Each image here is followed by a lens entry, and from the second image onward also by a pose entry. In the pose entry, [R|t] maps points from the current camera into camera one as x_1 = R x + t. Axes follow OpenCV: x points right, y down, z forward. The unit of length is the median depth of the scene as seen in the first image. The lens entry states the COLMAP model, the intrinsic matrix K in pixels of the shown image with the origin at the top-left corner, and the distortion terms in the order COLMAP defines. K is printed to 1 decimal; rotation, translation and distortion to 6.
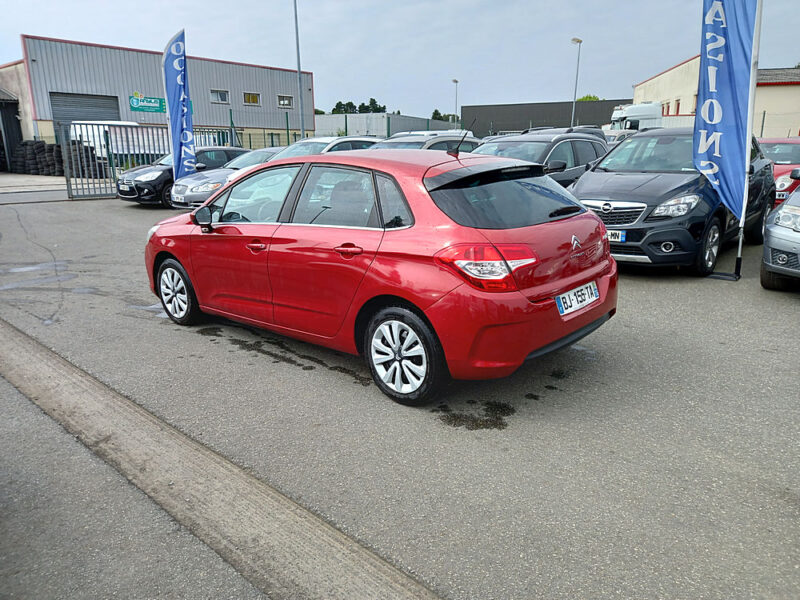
lens RADIAL K [[581.6, 0, 402.9], [0, 581.6, 297.6], [0, 0, 1]] dist [0.074987, -0.068912]
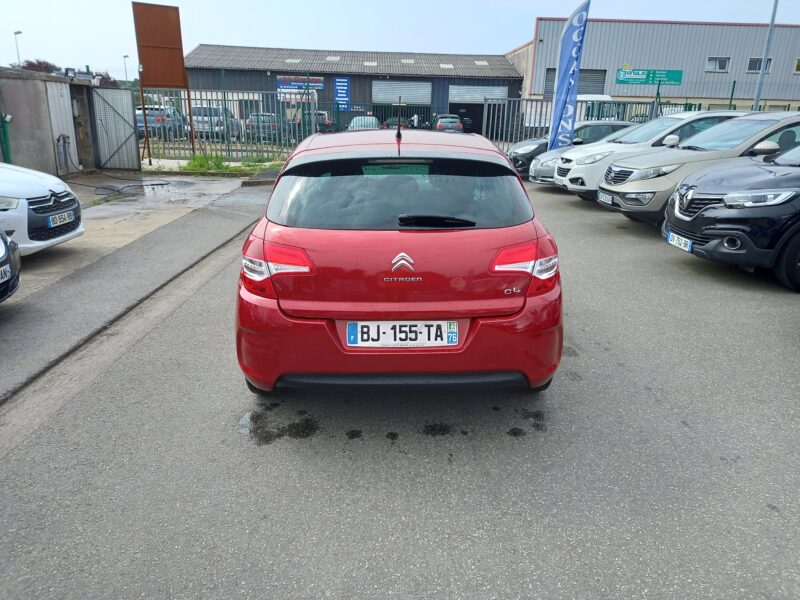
lens RADIAL K [[575.2, 0, 401.4], [0, 575.2, 310.5], [0, 0, 1]] dist [0.062900, -0.076651]
pose [[0.682064, 0.246724, -0.688415, 0.200108], [-0.200103, 0.968407, 0.148815, -0.034865], [0.703383, 0.036252, 0.709886, 0.115314]]
